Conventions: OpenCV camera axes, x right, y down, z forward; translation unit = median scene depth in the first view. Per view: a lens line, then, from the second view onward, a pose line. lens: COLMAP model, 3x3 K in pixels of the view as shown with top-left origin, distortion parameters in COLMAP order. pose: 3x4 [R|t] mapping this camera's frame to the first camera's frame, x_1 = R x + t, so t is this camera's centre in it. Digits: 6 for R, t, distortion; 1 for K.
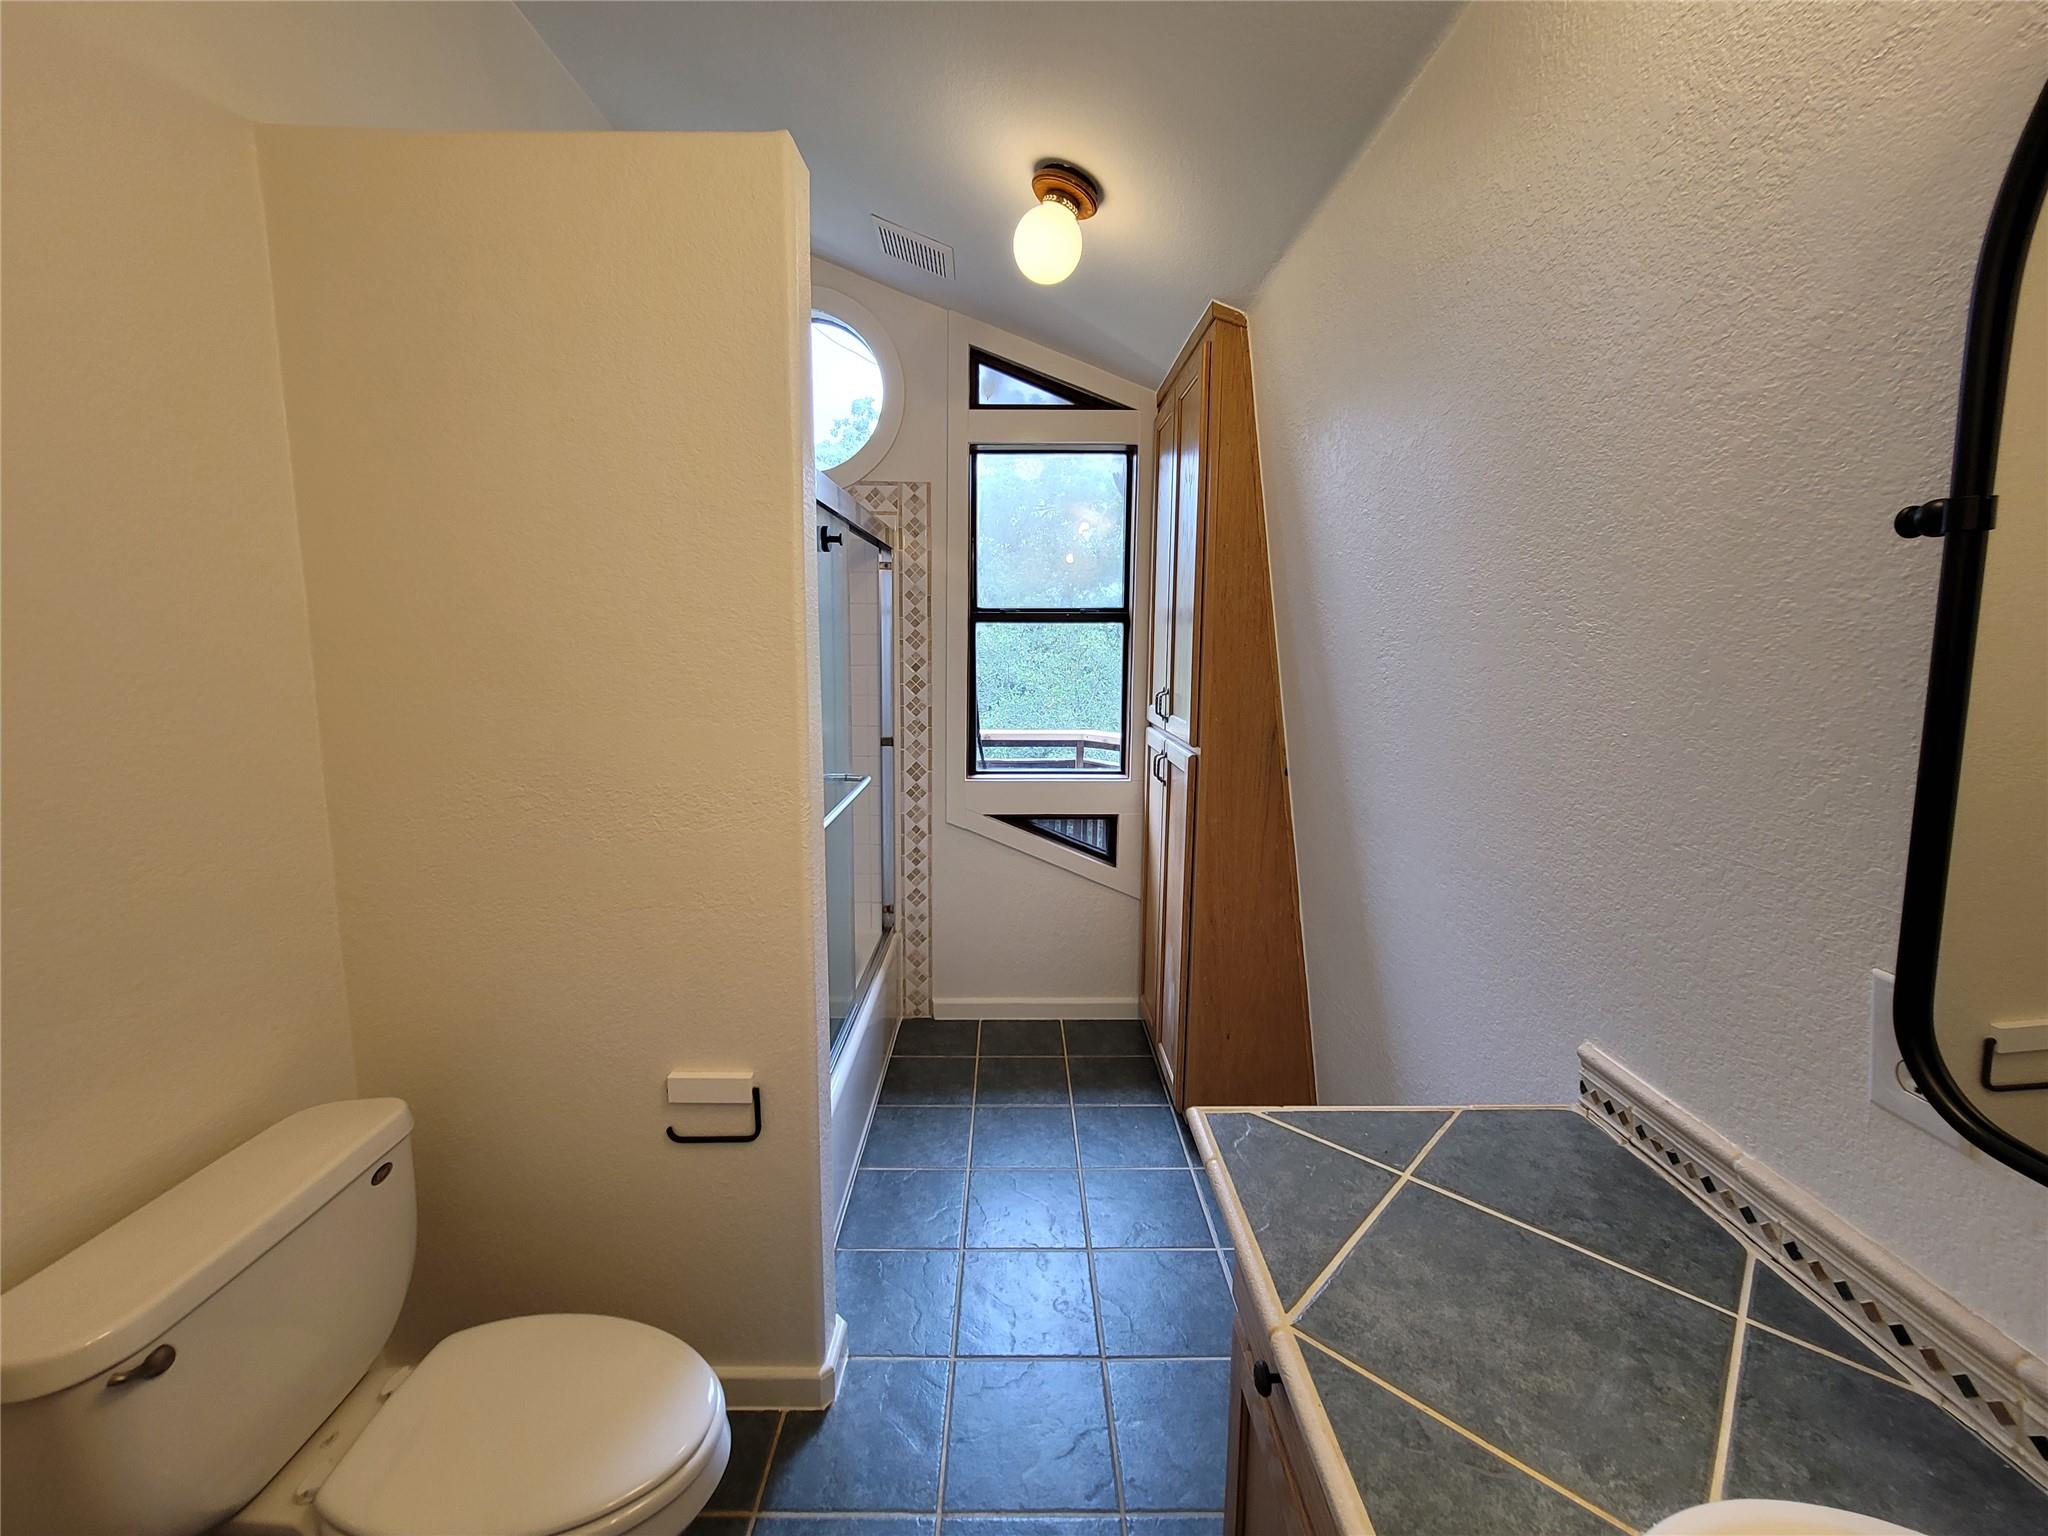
lens RADIAL K [[840.7, 0, 1021.4], [0, 840.7, 755.8], [0, 0, 1]] dist [-0.004511, -0.000521]
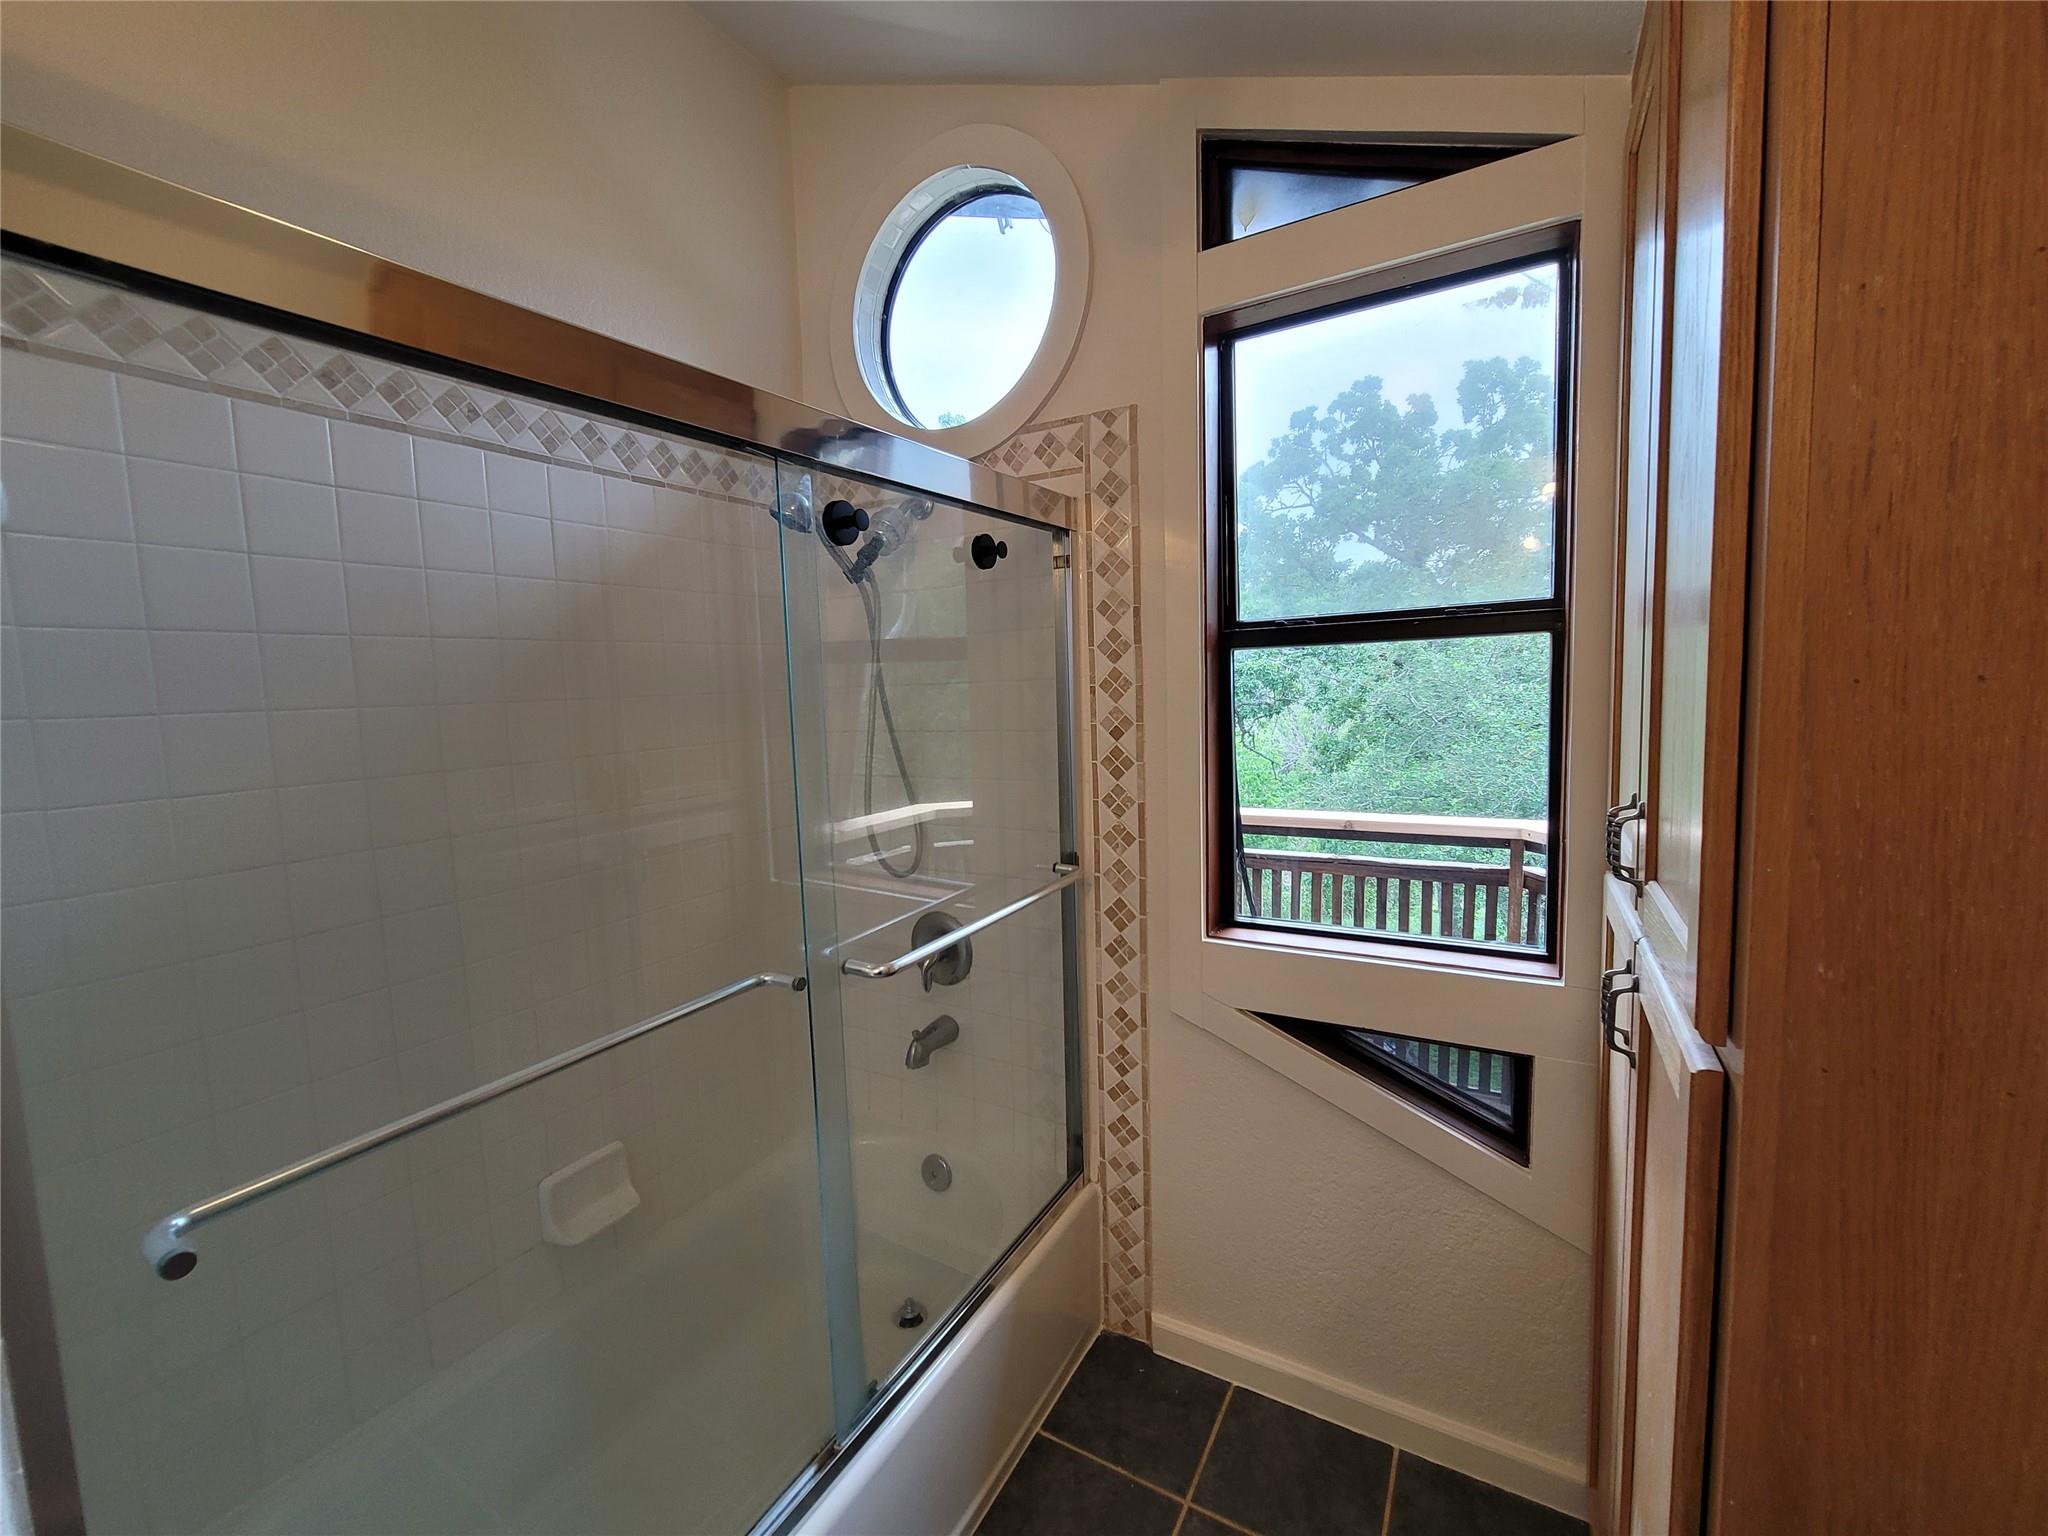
lens RADIAL K [[839.0, 0, 1022.1], [0, 839.0, 758.8], [0, 0, 1]] dist [-0.008287, 0.002863]
pose [[0.855974, 0.009317, -0.516935, 0.115892], [-0.029329, 0.999103, -0.030558, -0.070137], [0.516187, 0.041318, 0.855479, 0.489525]]
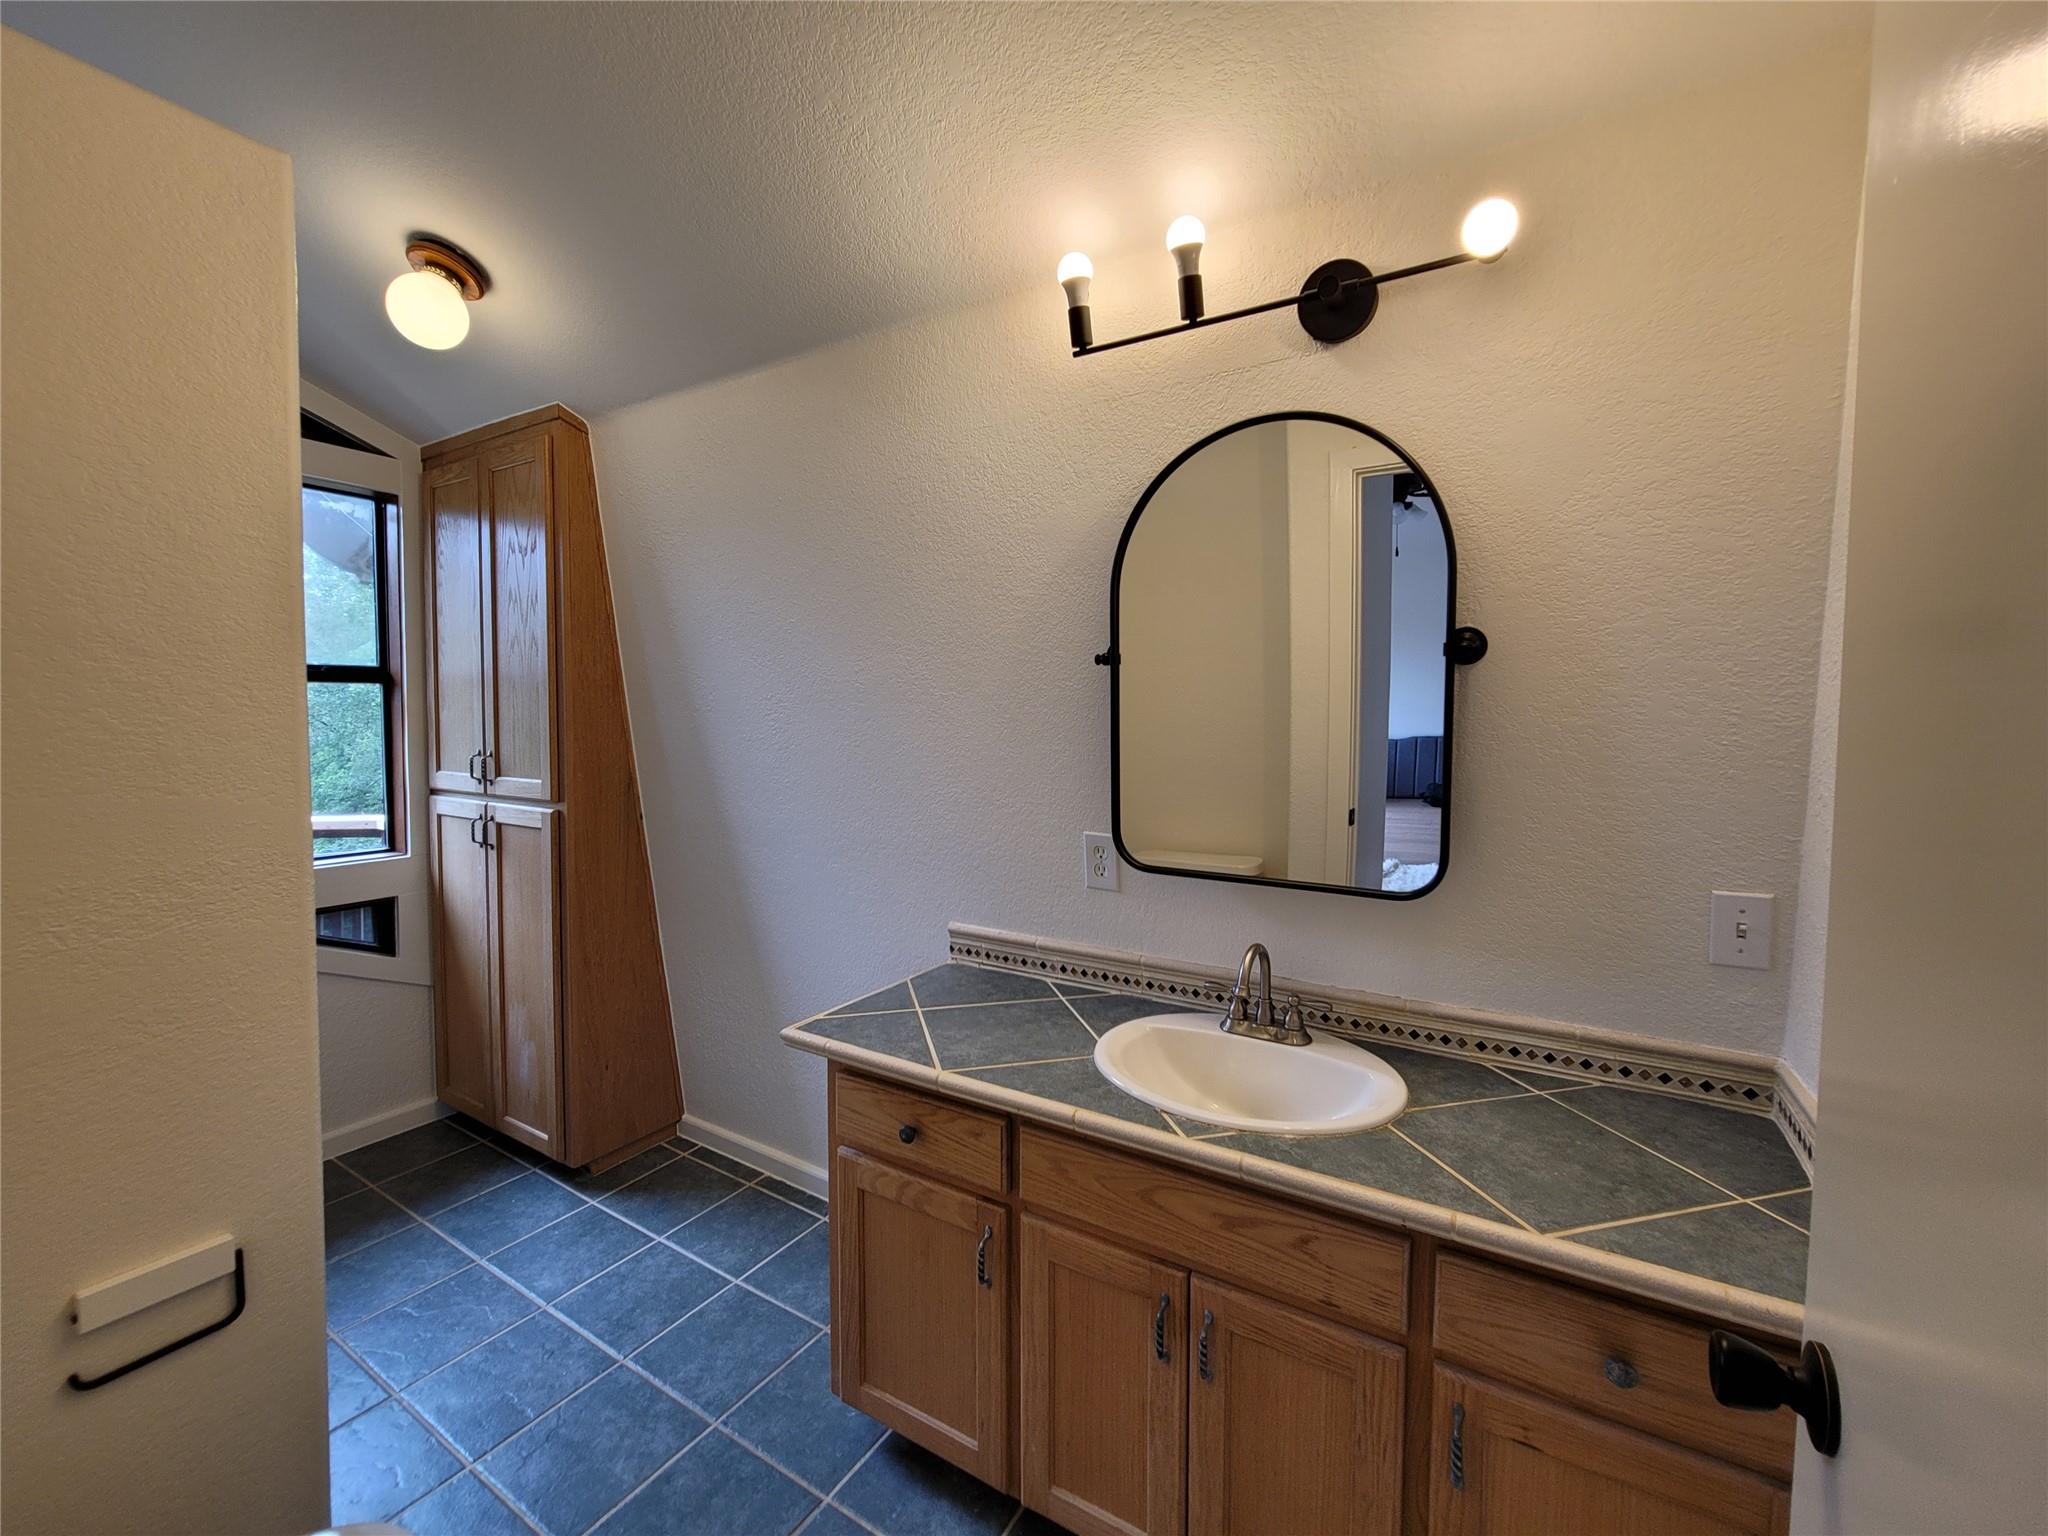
lens RADIAL K [[840.7, 0, 1021.4], [0, 840.7, 755.8], [0, 0, 1]] dist [-0.004511, -0.000521]
pose [[0.531350, -0.041398, 0.846140, -0.288945], [0.110426, 0.993668, -0.020728, 0.014188], [-0.839925, 0.104450, 0.532557, -0.049882]]
